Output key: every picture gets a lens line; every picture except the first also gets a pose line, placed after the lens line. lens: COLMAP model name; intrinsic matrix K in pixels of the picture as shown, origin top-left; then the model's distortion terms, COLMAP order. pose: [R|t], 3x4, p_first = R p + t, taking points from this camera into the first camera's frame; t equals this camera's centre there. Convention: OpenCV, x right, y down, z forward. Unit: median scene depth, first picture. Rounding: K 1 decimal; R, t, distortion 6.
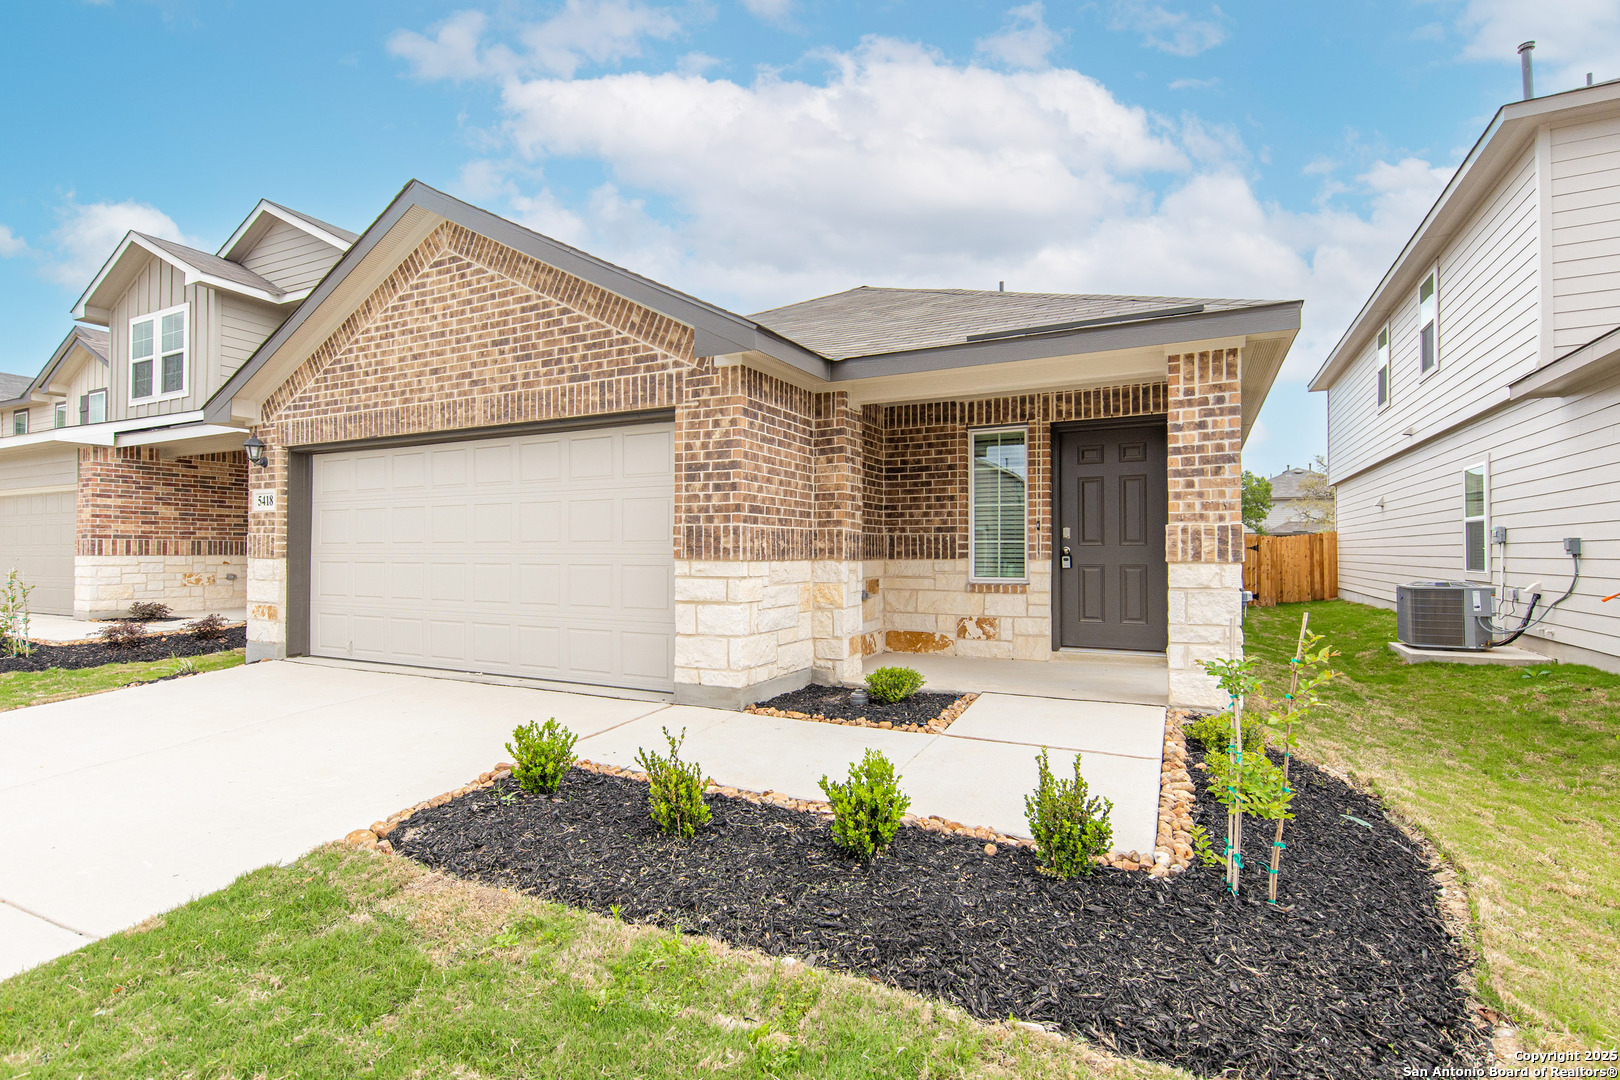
lens RADIAL K [[792.0, 0, 811.2], [0, 792.0, 540.6], [0, 0, 1]] dist [0.003538, 0.000527]
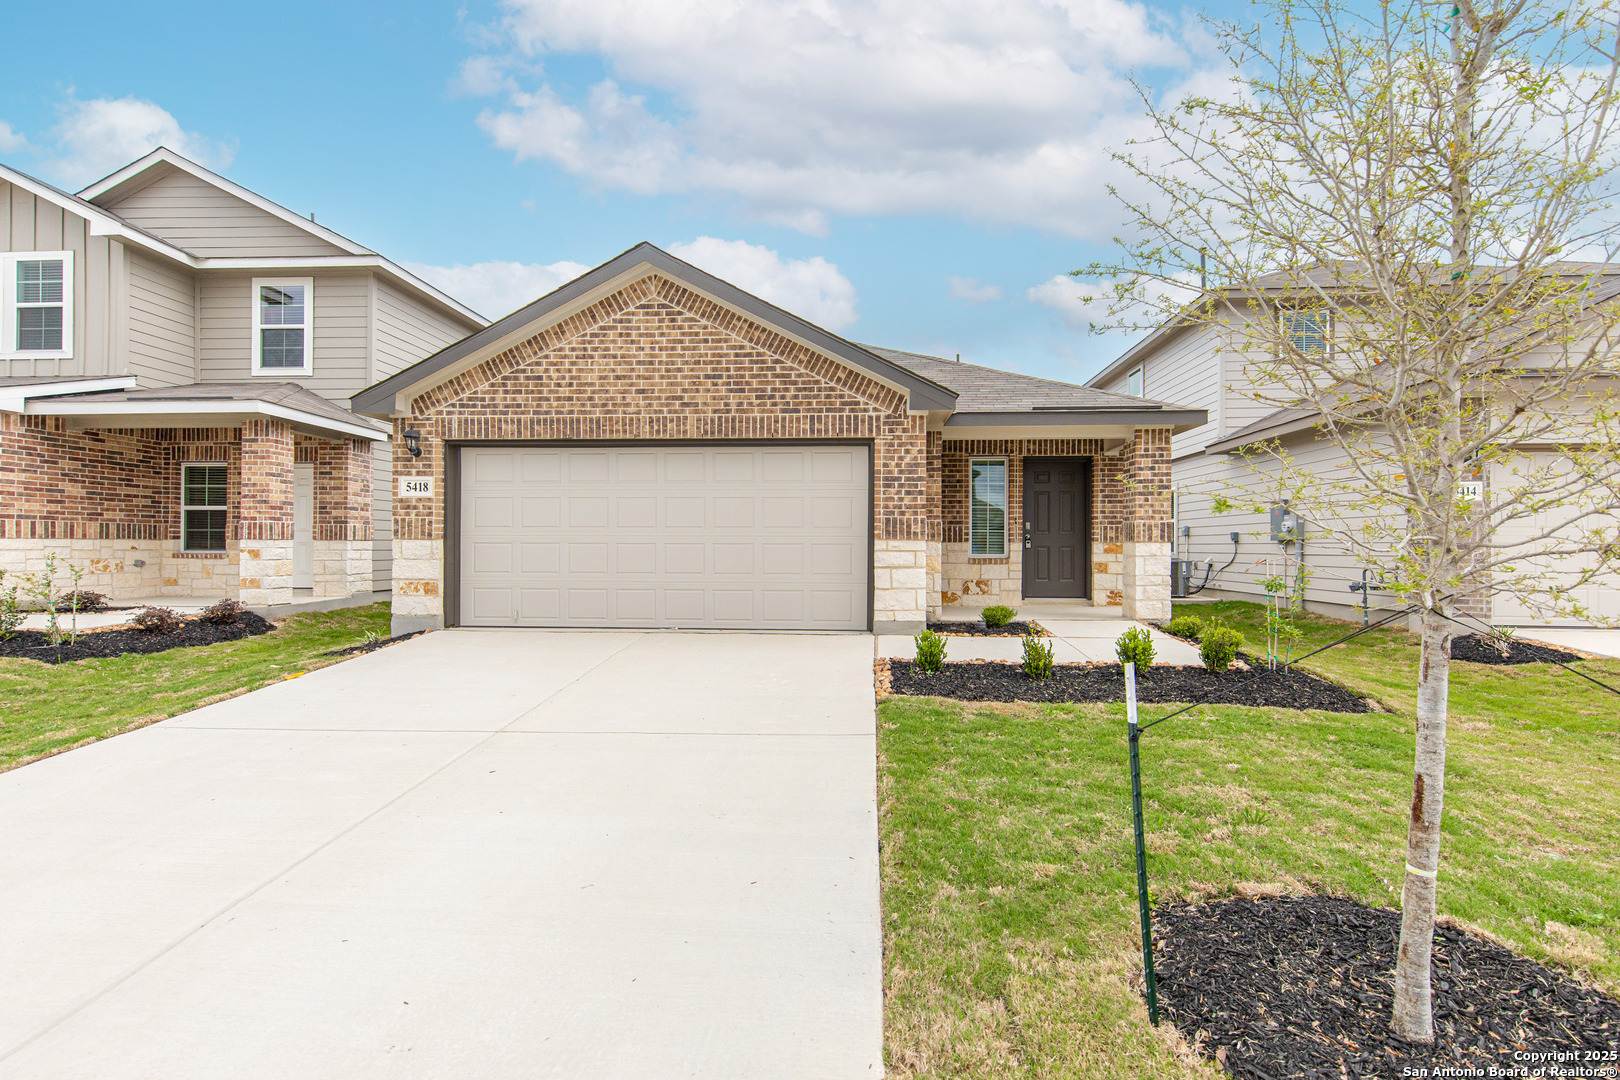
lens RADIAL K [[792.0, 0, 800.7], [0, 792.0, 543.9], [0, 0, 1]] dist [0.003538, 0.000527]
pose [[0.907025, 0.003996, 0.421057, -0.761437], [-0.008226, 0.999932, 0.008228, 0.017012], [-0.420996, -0.010927, 0.906997, -0.251380]]
